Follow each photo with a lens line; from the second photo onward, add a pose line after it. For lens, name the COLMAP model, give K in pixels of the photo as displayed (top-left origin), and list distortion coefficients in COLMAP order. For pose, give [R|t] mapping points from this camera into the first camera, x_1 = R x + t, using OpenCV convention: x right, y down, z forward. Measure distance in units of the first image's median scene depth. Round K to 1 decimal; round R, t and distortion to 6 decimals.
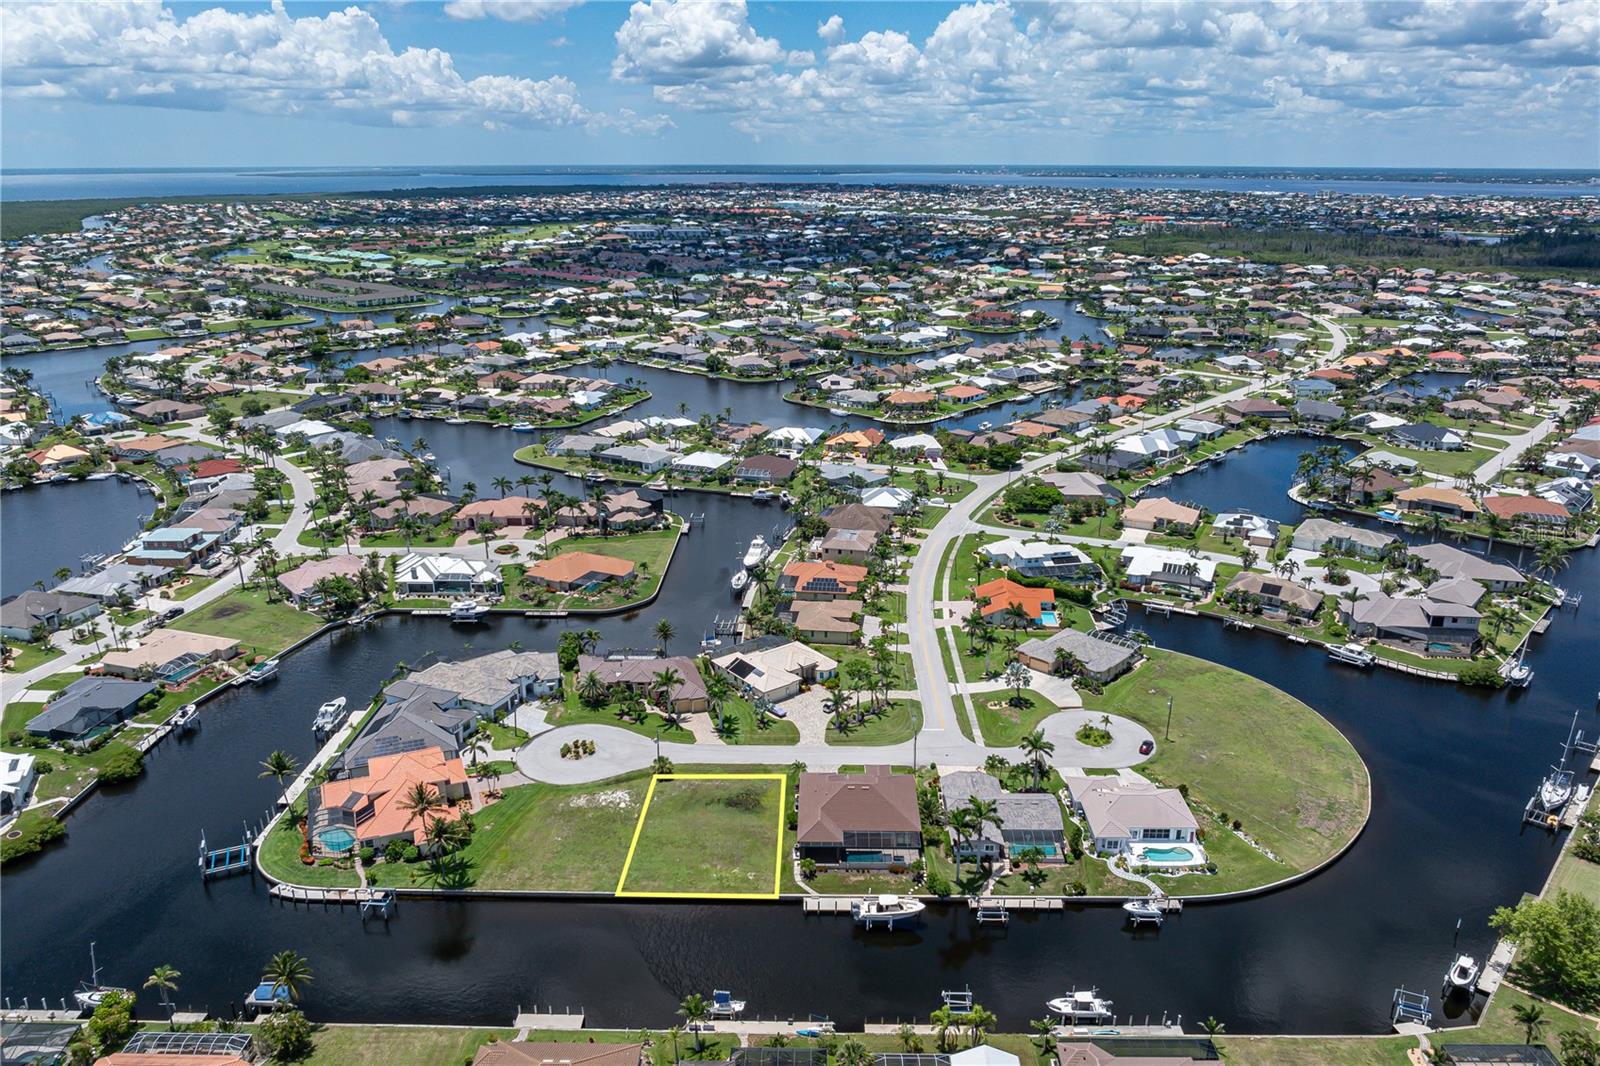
lens RADIAL K [[1138.7, 0, 804.7], [0, 1138.7, 504.1], [0, 0, 1]] dist [-0.026883, 0.005076]
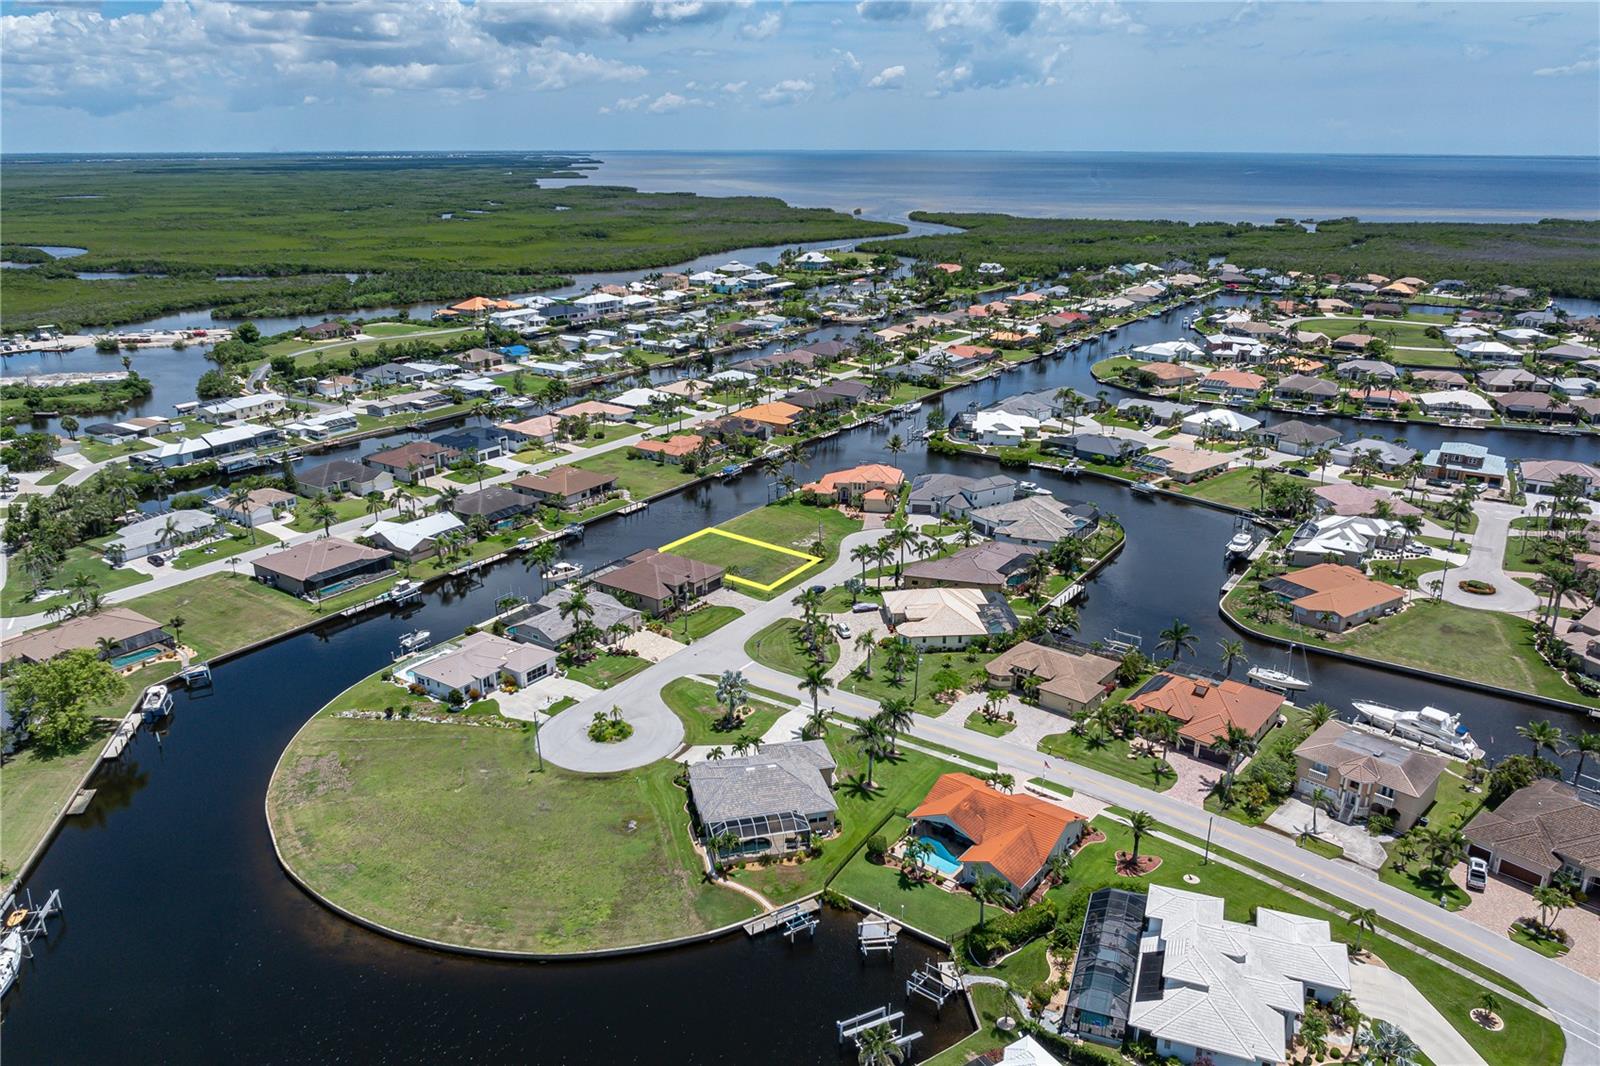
lens RADIAL K [[1132.9, 0, 801.8], [0, 1132.9, 492.3], [0, 0, 1]] dist [-0.021293, 0.003243]
pose [[-0.549439, 0.244529, -0.798950, 0.742080], [-0.245475, 0.866775, 0.434101, -0.304757], [0.798660, 0.434634, -0.416215, 1.306855]]
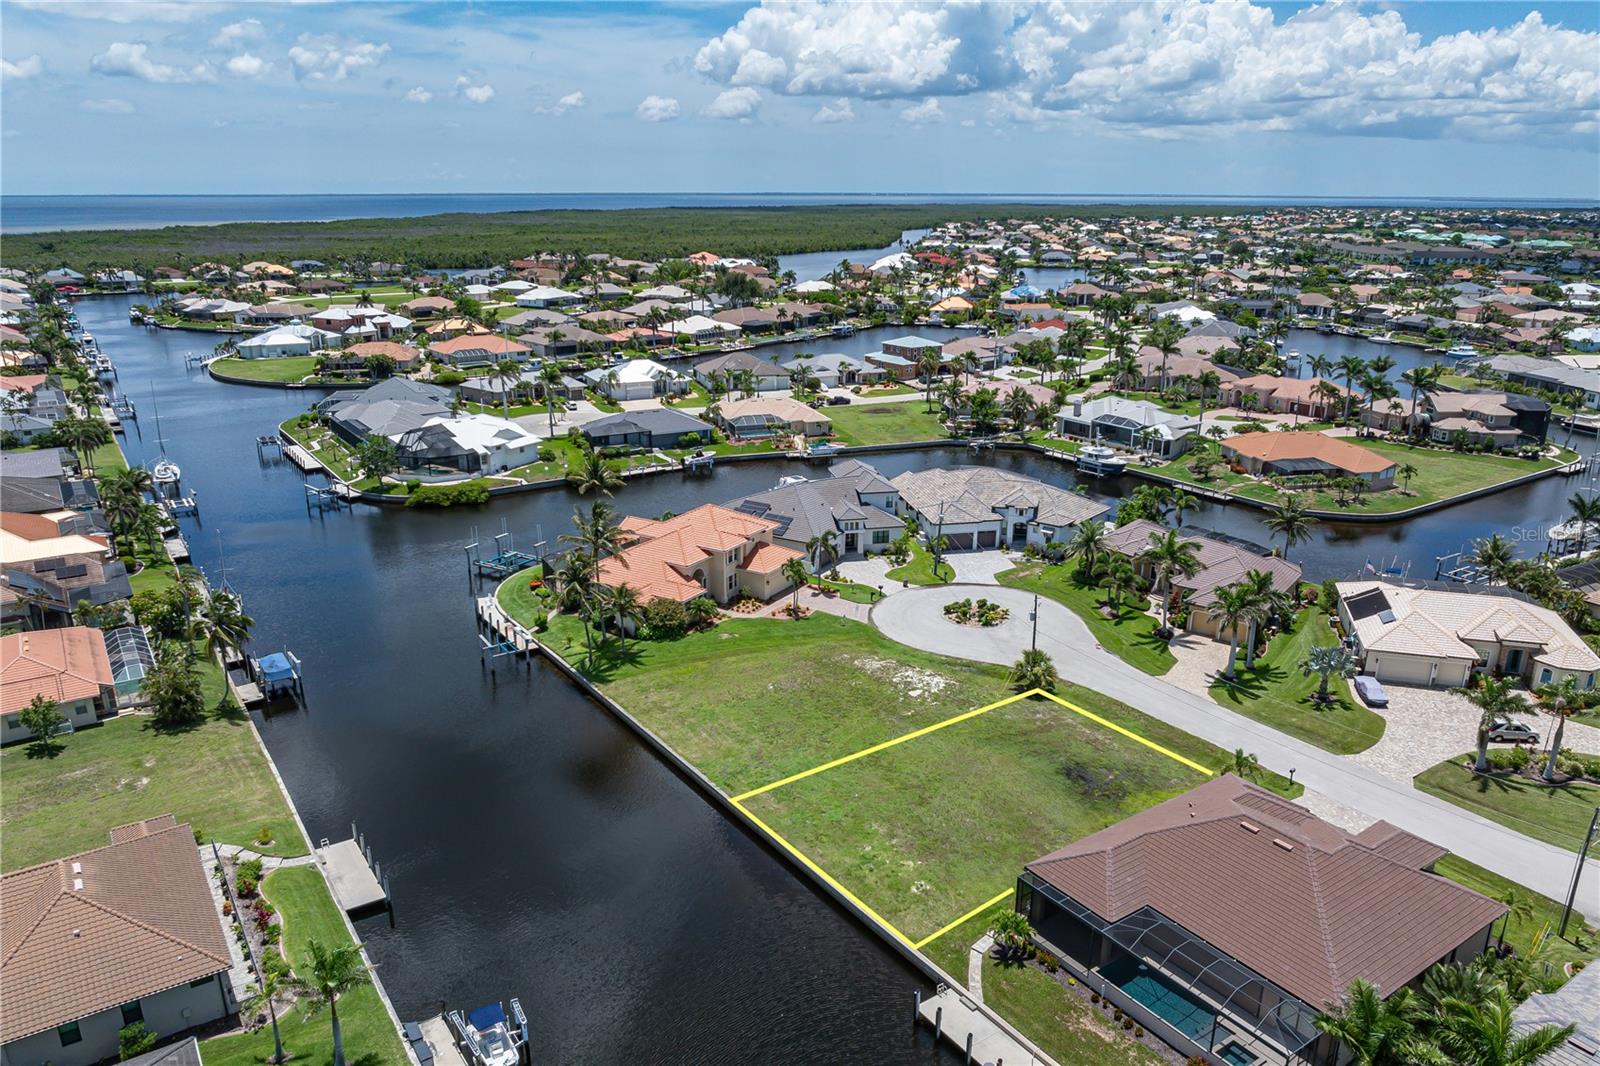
lens RADIAL K [[1132.4, 0, 805.8], [0, 1132.4, 535.2], [0, 0, 1]] dist [-0.032017, 0.024279]
pose [[0.580979, 0.239543, -0.777871, 0.180060], [-0.240585, 0.963547, 0.117032, 0.121732], [0.777549, 0.119150, 0.617430, 0.529678]]
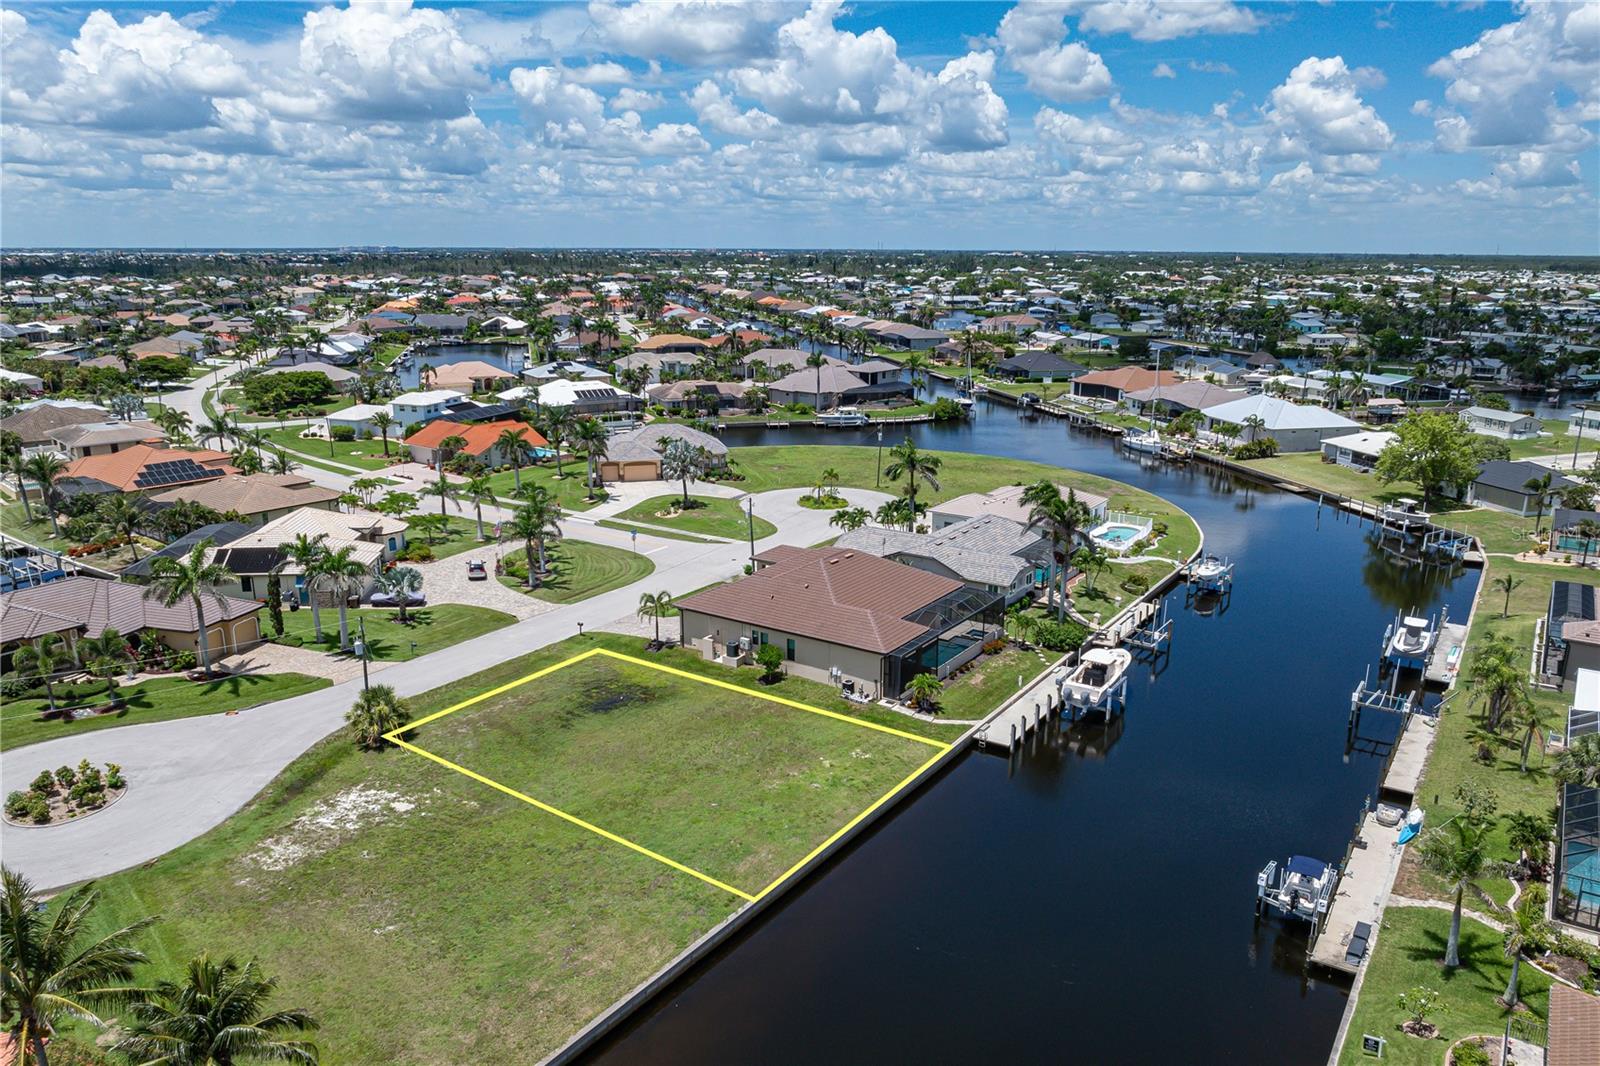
lens RADIAL K [[1132.4, 0, 805.8], [0, 1132.4, 535.2], [0, 0, 1]] dist [-0.032017, 0.024279]
pose [[0.544877, -0.206167, 0.812776, -0.312107], [0.242028, 0.966716, 0.082962, 0.156629], [-0.802828, 0.151510, 0.576639, 0.580698]]
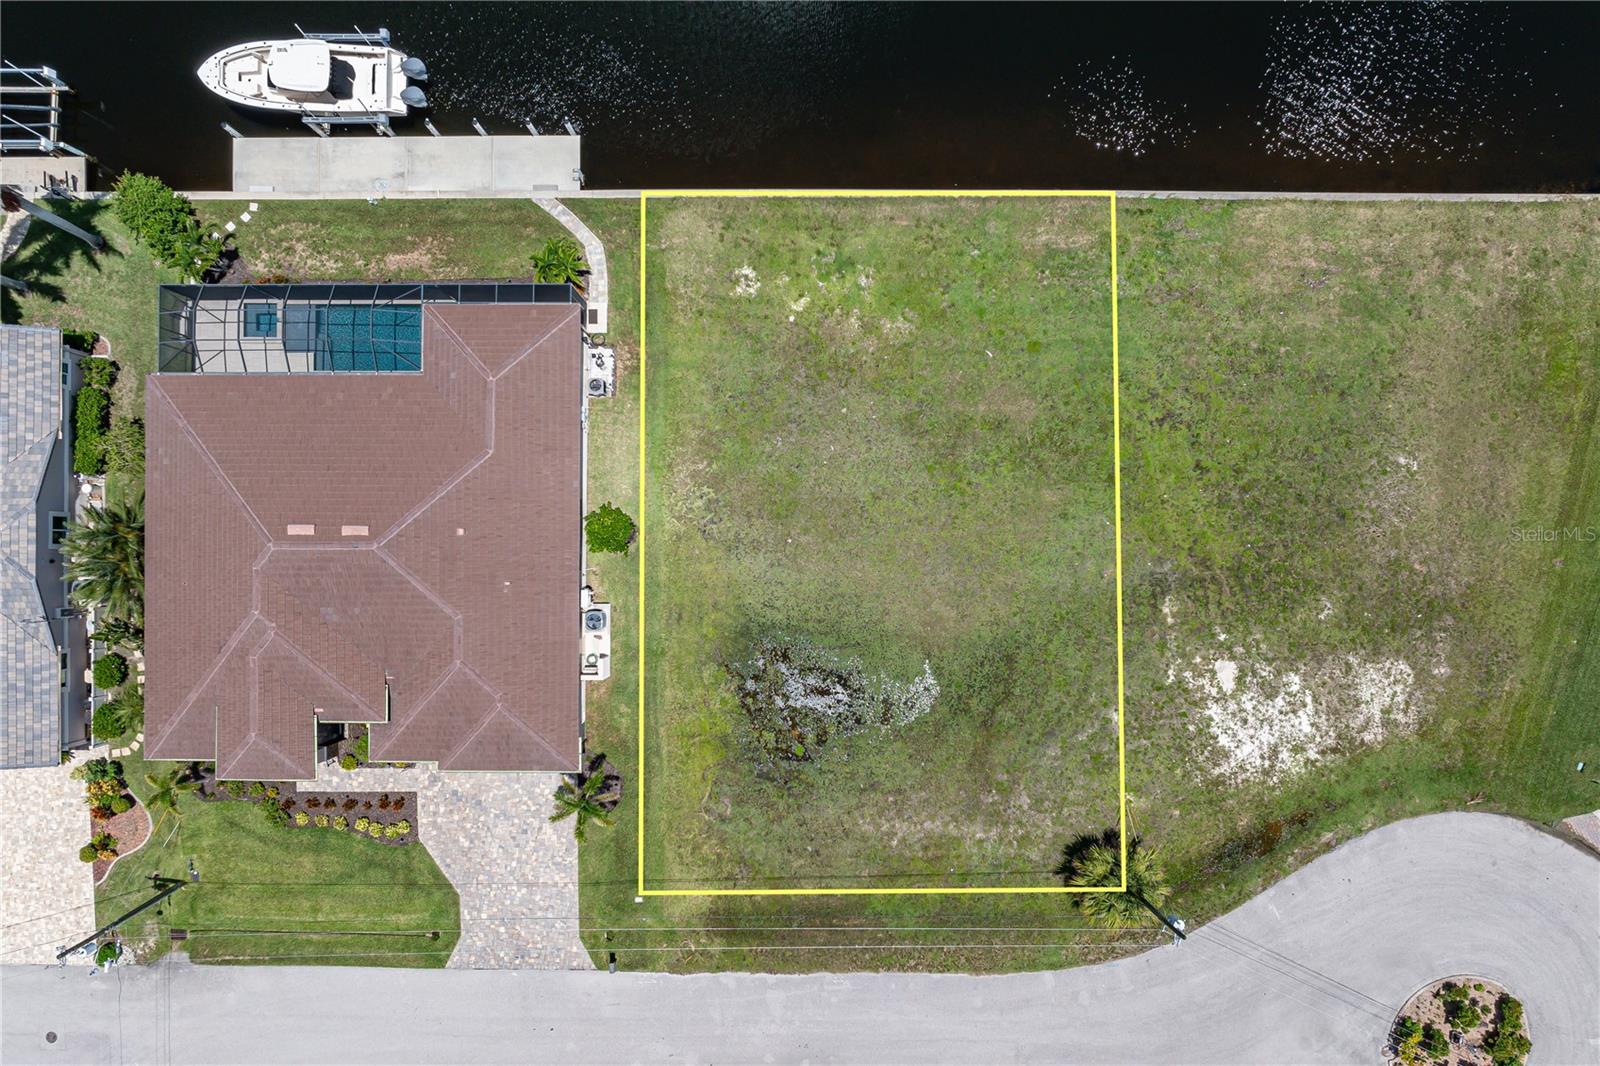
lens RADIAL K [[1132.9, 0, 801.8], [0, 1132.9, 492.3], [0, 0, 1]] dist [-0.021293, 0.003243]
pose [[-0.999917, 0.012815, 0.000918, -0.048041], [-0.002821, -0.288707, 0.957413, 0.008272], [0.012534, 0.957332, 0.288720, 0.749483]]
